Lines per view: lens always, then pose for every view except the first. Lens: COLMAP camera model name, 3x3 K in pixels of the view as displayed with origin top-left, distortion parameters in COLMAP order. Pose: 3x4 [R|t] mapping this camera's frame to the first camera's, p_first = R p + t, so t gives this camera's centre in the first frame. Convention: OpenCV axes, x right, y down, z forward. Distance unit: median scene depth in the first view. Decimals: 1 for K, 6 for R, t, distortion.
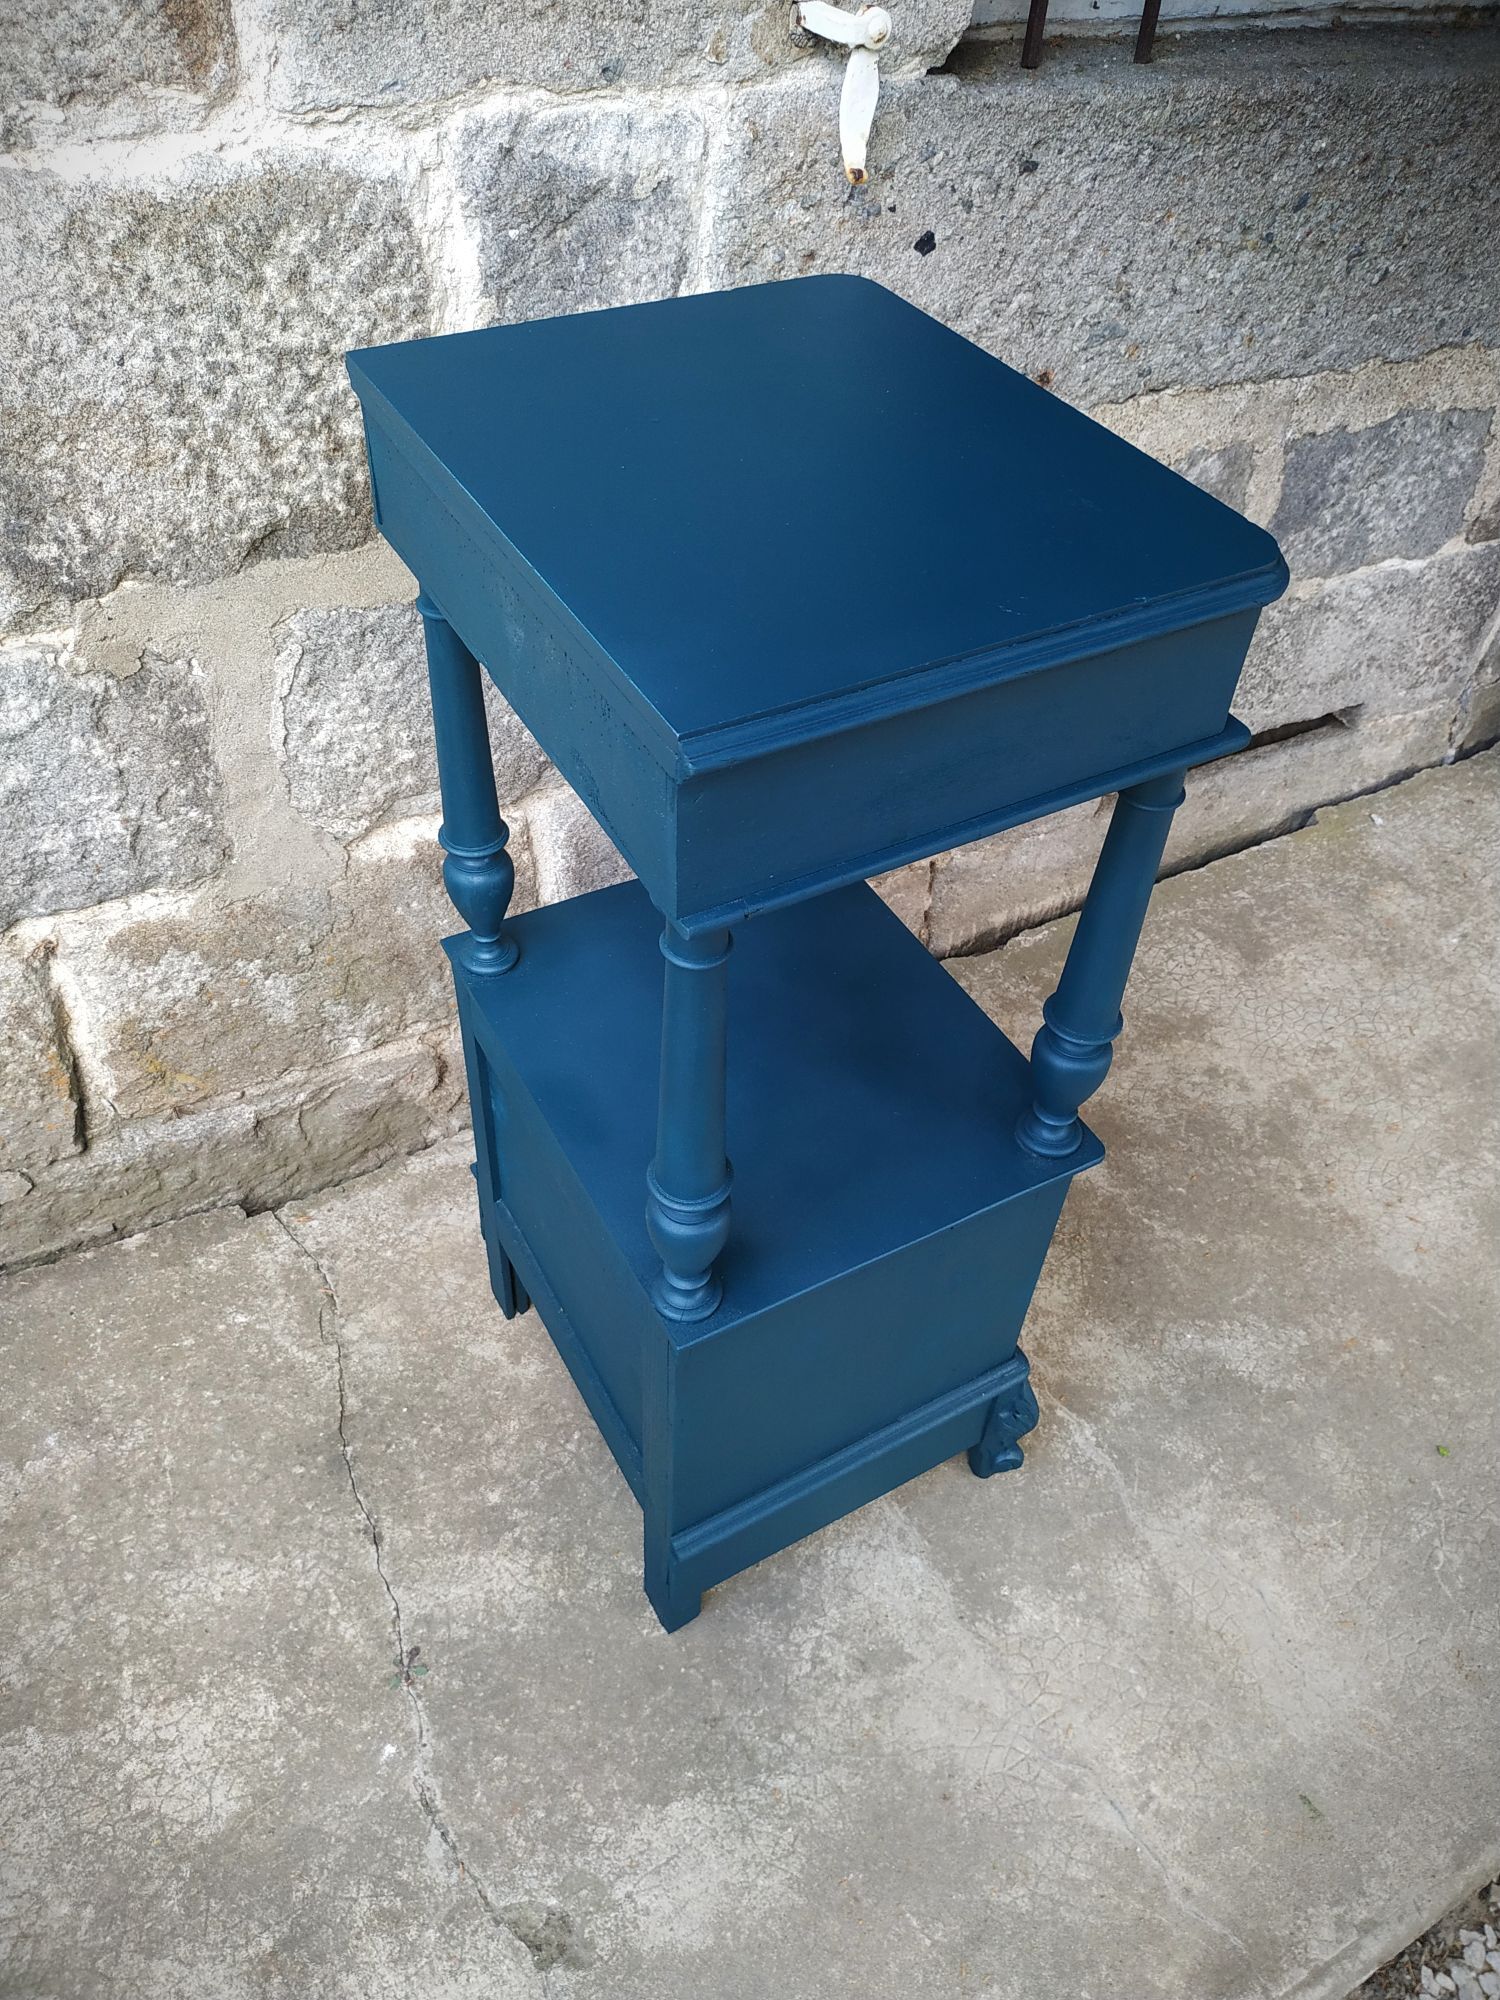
lens RADIAL K [[1467.6, 0, 739.5], [0, 1467.6, 1002.1], [0, 0, 1]] dist [-0.001273, -0.009121]
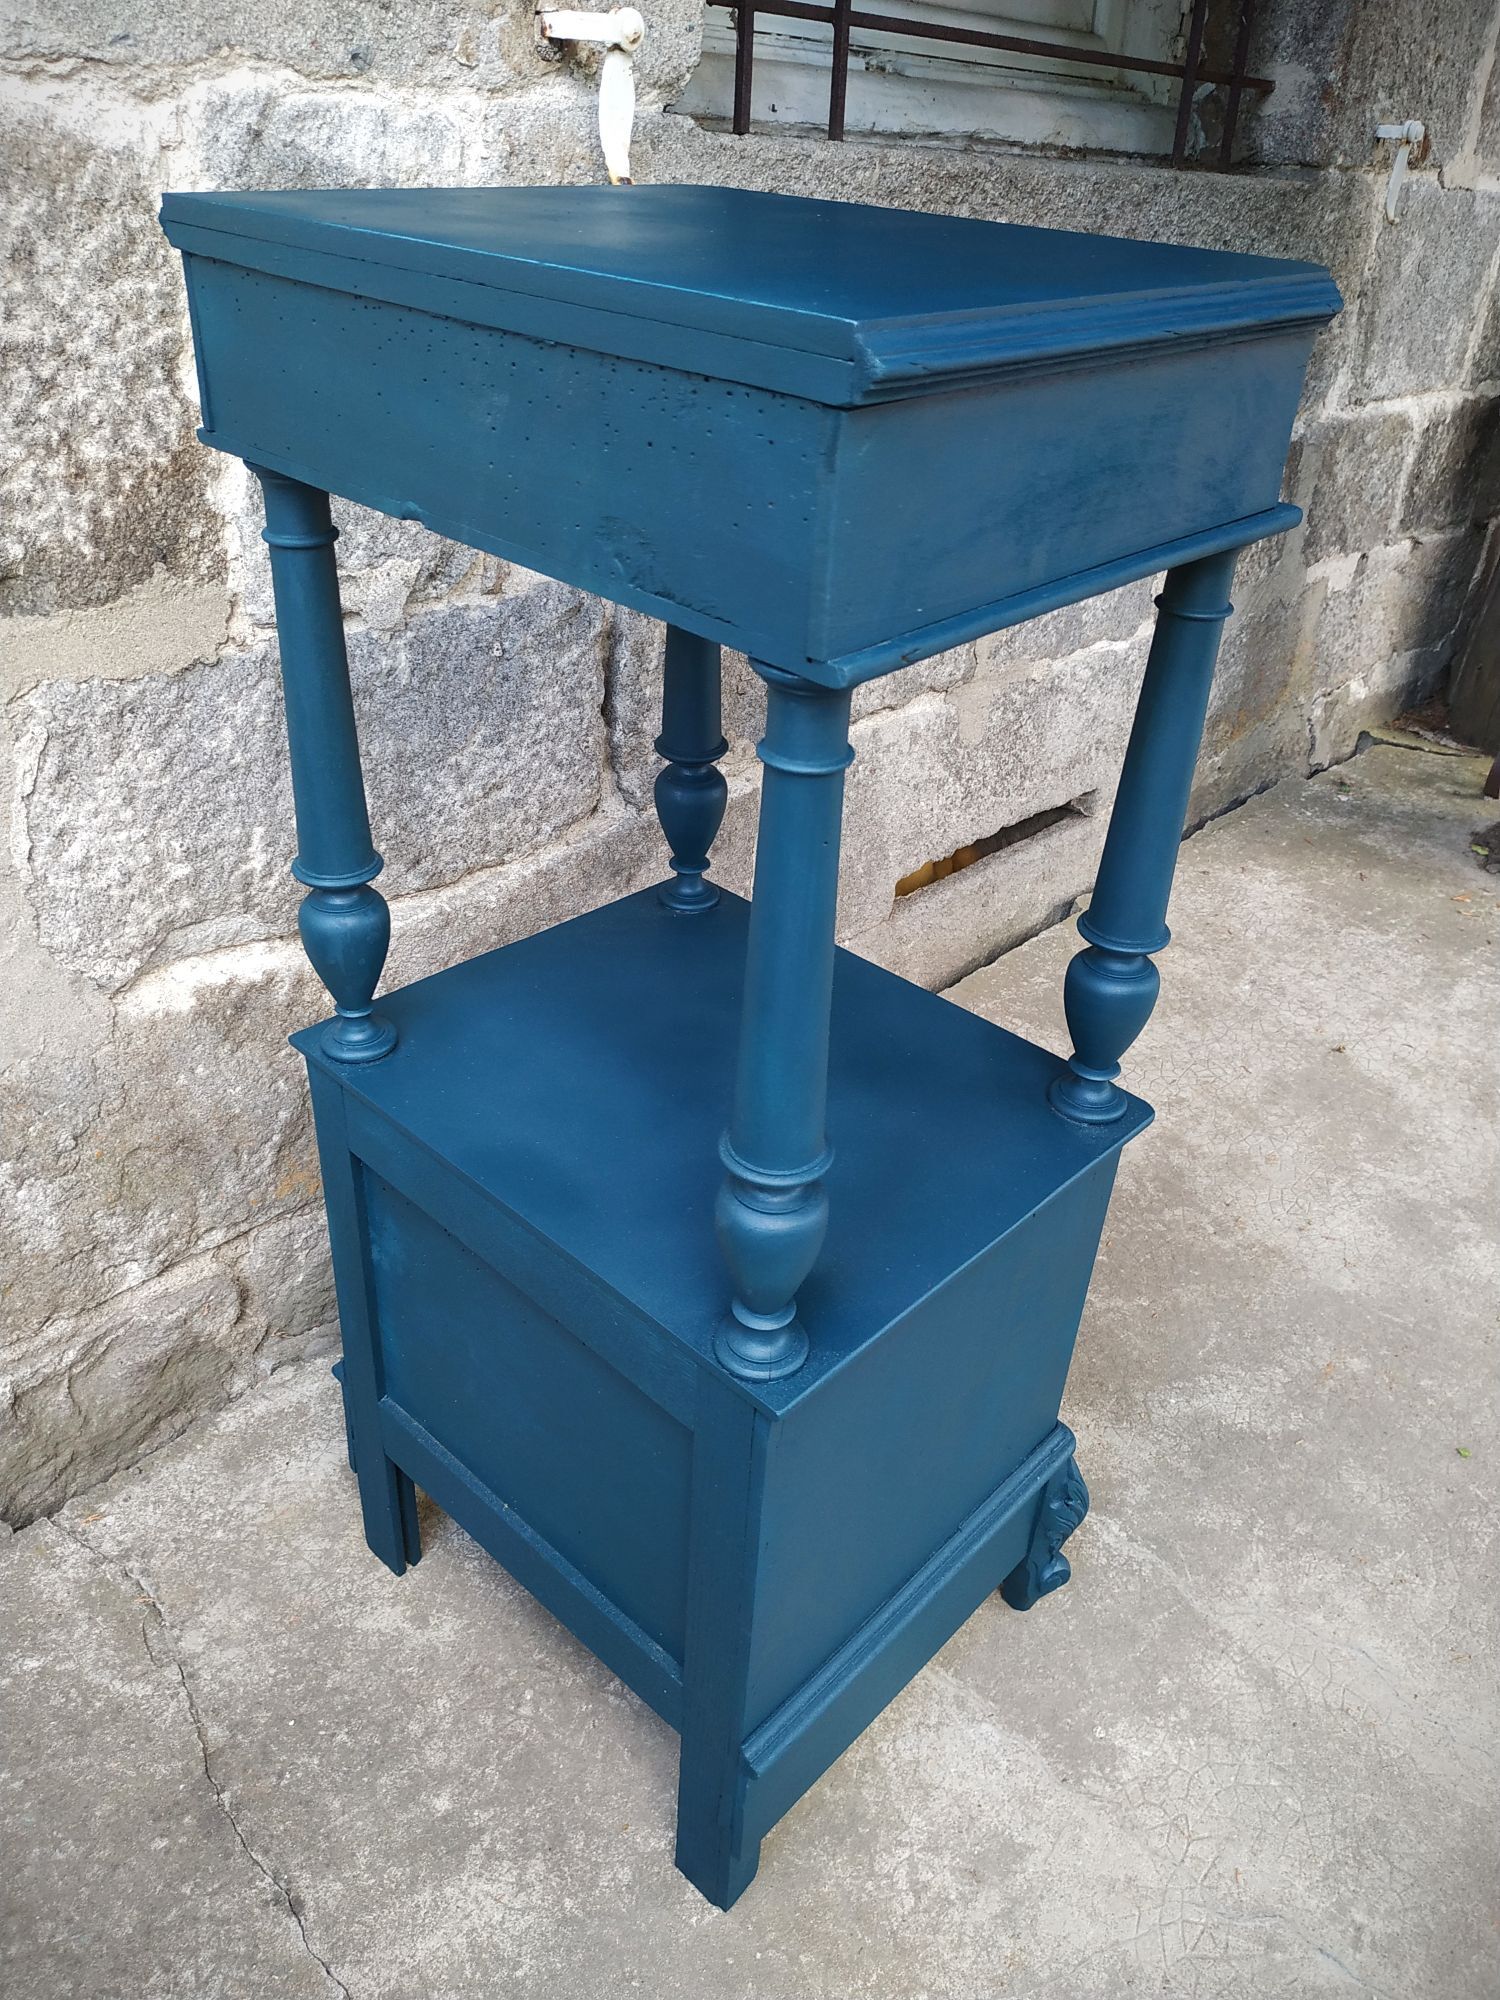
lens RADIAL K [[1467.6, 0, 744.7], [0, 1467.6, 996.1], [0, 0, 1]] dist [-0.001273, -0.009121]
pose [[0.954063, -0.158678, 0.254136, -0.171045], [0.209225, 0.960005, -0.186054, 0.136082], [-0.214449, 0.230678, 0.949104, 0.200645]]
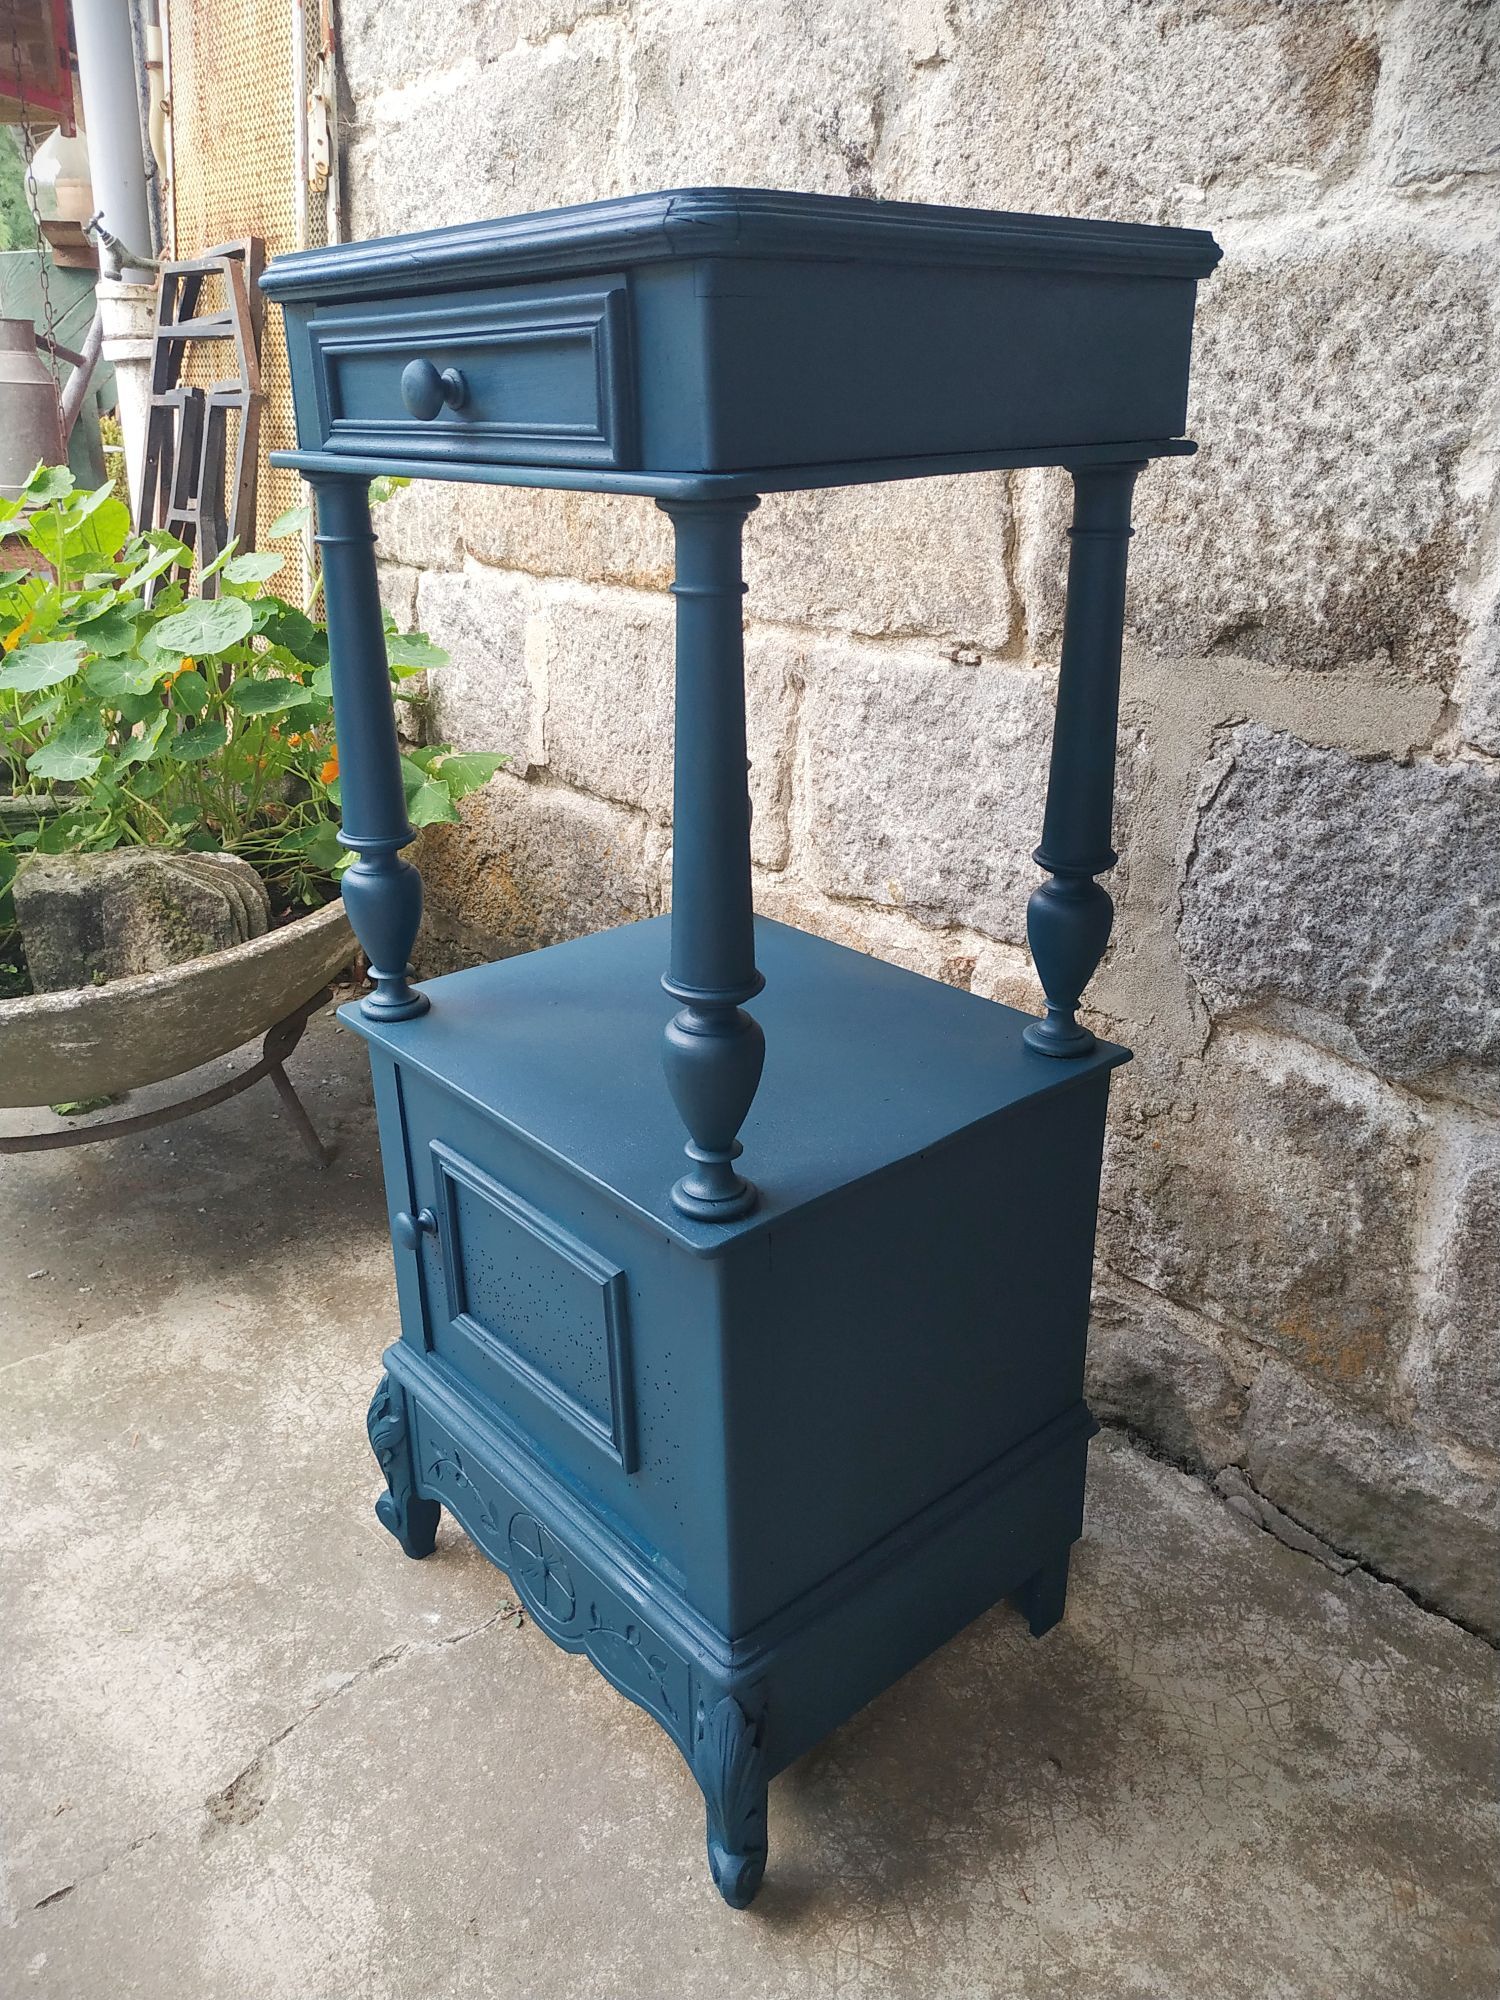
lens RADIAL K [[1467.6, 0, 738.3], [0, 1467.6, 1005.4], [0, 0, 1]] dist [-0.001273, -0.009121]
pose [[0.169841, 0.308991, -0.935777, 0.591657], [-0.673966, 0.729203, 0.118458, -0.031542], [0.718974, 0.610563, 0.332098, 0.601126]]
